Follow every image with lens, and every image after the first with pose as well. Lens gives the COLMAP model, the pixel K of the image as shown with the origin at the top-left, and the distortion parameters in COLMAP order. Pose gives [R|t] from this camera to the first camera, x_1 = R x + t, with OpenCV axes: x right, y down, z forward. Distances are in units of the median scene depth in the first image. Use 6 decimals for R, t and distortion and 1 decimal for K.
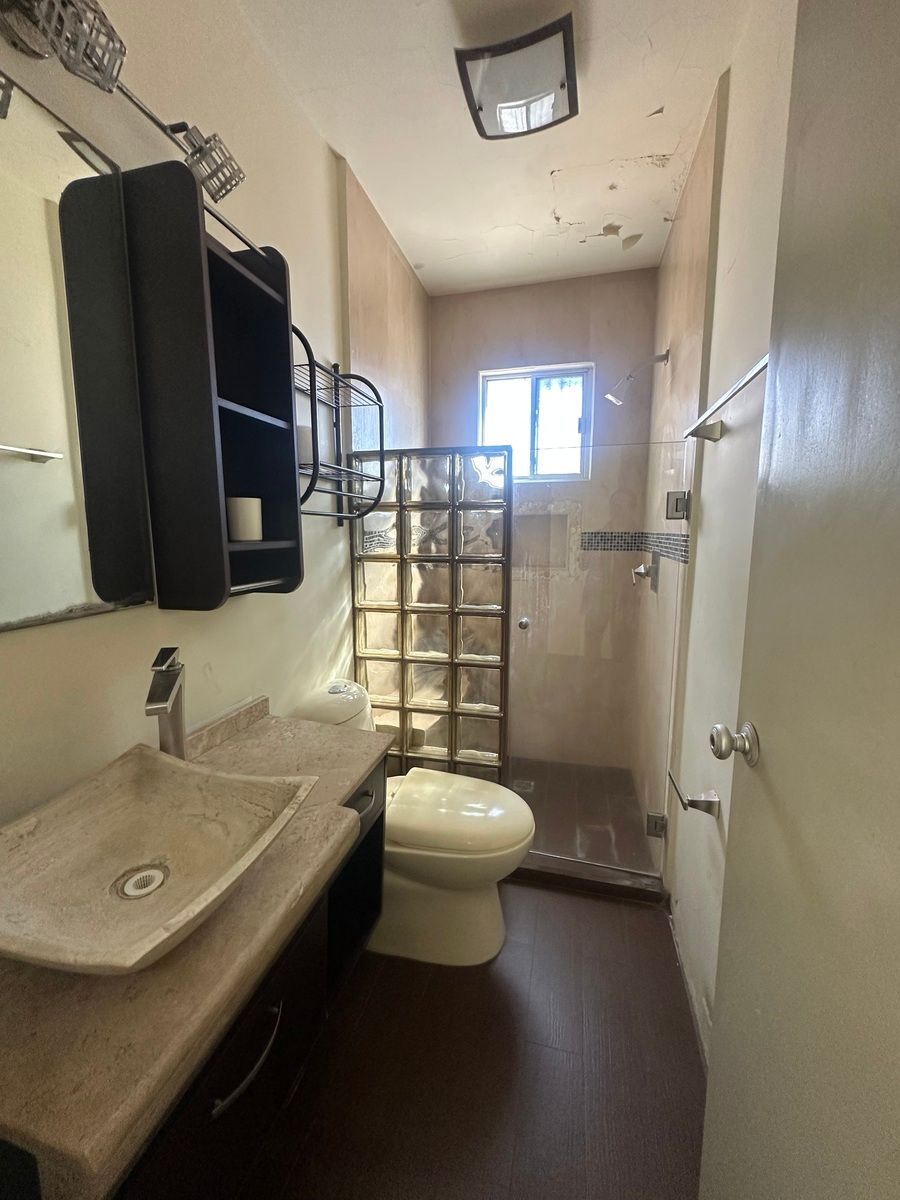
lens RADIAL K [[482.1, 0, 452.6], [0, 482.1, 596.6], [0, 0, 1]] dist [-0.006490, 0.000281]
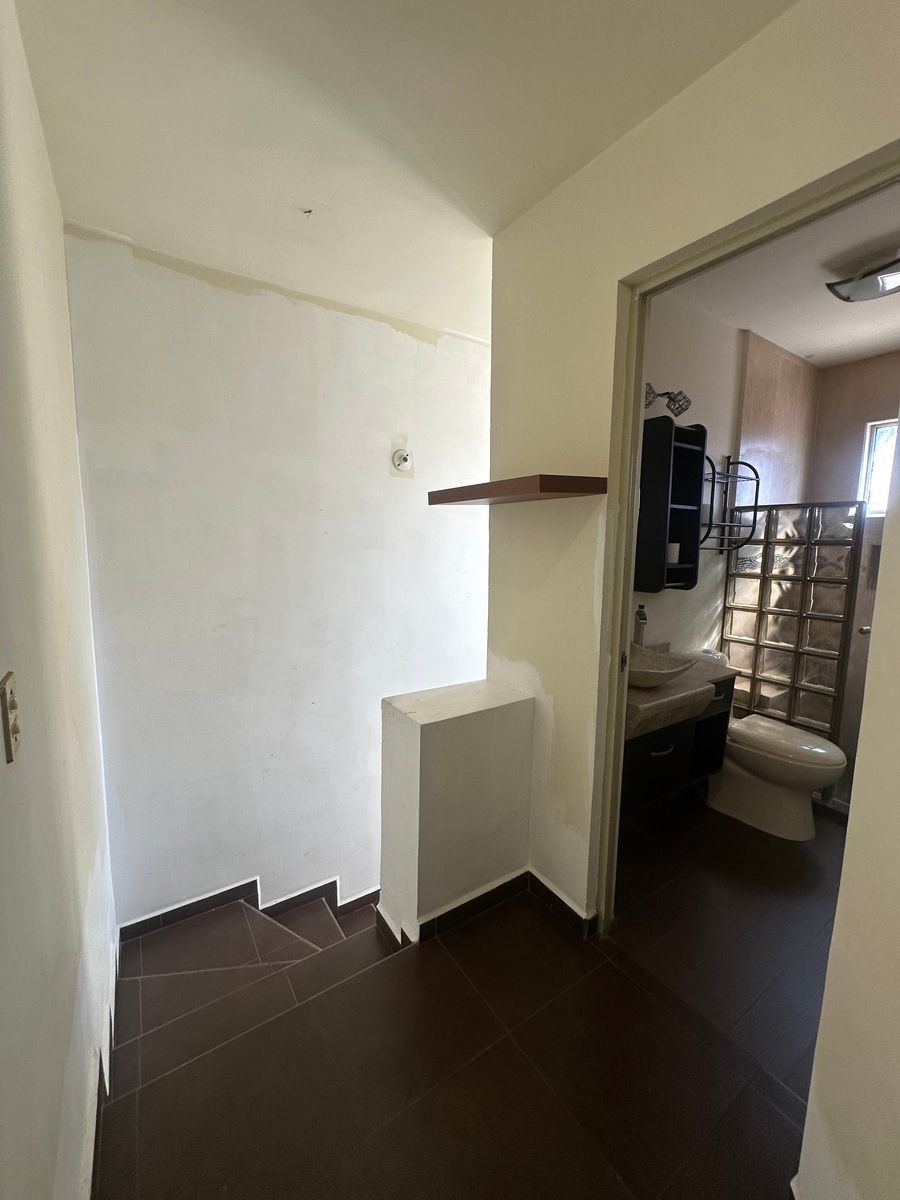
lens RADIAL K [[482.1, 0, 451.5], [0, 482.1, 599.8], [0, 0, 1]] dist [-0.006490, 0.000281]
pose [[0.742730, 0.091759, -0.663275, 0.174239], [-0.103880, 0.994363, 0.021238, 0.063391], [0.661485, 0.053127, 0.748075, -0.775945]]
